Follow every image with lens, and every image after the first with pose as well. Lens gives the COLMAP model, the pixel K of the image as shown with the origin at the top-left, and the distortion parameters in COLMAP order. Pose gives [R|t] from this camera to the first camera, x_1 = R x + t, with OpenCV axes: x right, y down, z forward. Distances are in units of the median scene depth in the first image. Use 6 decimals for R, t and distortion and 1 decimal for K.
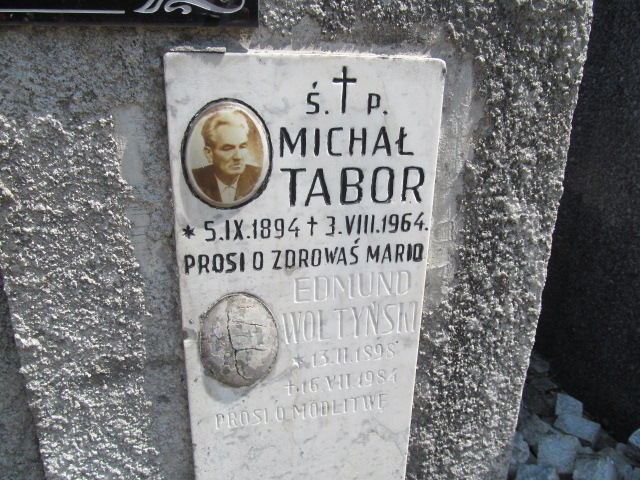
lens RADIAL K [[526.7, 0, 316.9], [0, 526.7, 242.9], [0, 0, 1]] dist [-0.048591, 0.030802]
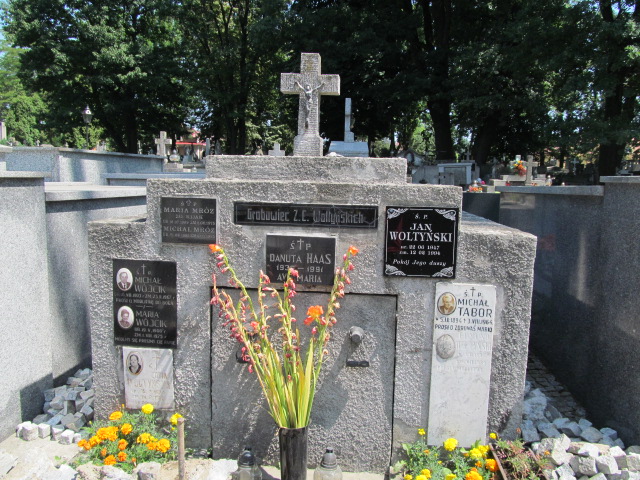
lens RADIAL K [[526.7, 0, 313.1], [0, 526.7, 241.8], [0, 0, 1]] dist [-0.048591, 0.030802]
pose [[0.950675, 0.037507, -0.307911, 0.117254], [-0.115031, 0.964511, -0.237669, 0.540993], [0.288070, 0.261365, 0.921251, -3.730618]]
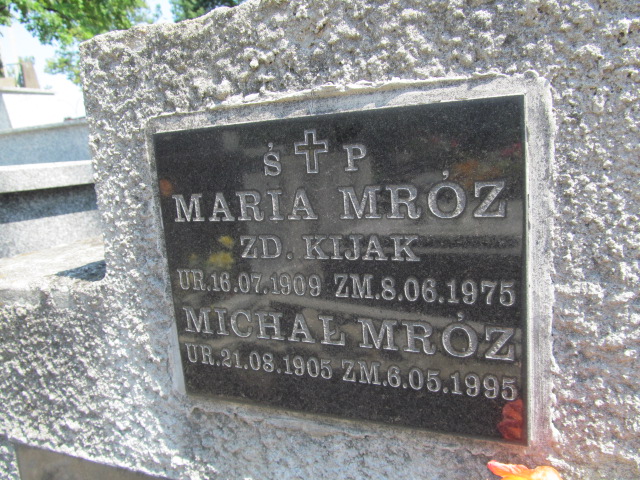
lens RADIAL K [[526.7, 0, 321.5], [0, 526.7, 239.6], [0, 0, 1]] dist [-0.048591, 0.030802]
pose [[0.814570, 0.012845, -0.579923, -2.018937], [-0.116672, 0.982951, -0.142108, -0.590736], [0.568210, 0.183418, 0.802181, -0.297147]]
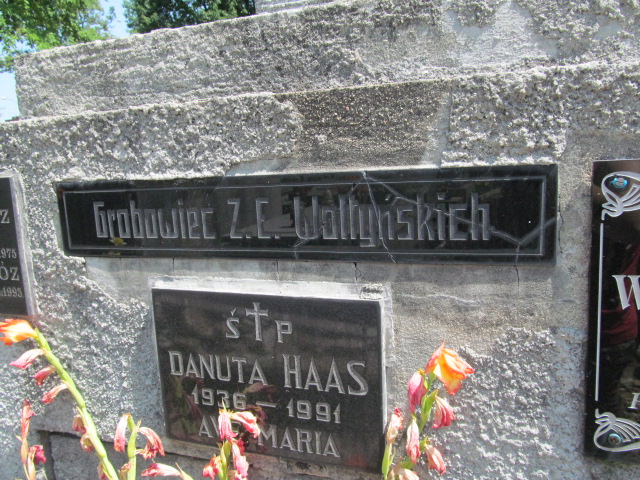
lens RADIAL K [[526.7, 0, 319.4], [0, 526.7, 239.0], [0, 0, 1]] dist [-0.048591, 0.030802]
pose [[0.857815, 0.016269, -0.513701, -0.629266], [-0.119081, 0.978593, -0.167857, -0.531591], [0.499974, 0.205163, 0.841389, -0.526107]]
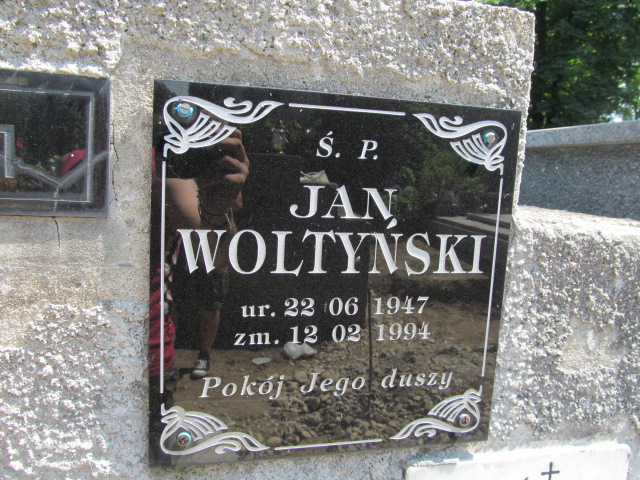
lens RADIAL K [[526.7, 0, 319.8], [0, 526.7, 235.8], [0, 0, 1]] dist [-0.048591, 0.030802]
pose [[0.998873, 0.031762, 0.035281, -0.468877], [-0.022657, 0.972062, -0.233630, -0.508794], [-0.041716, 0.232567, 0.971685, -0.156846]]
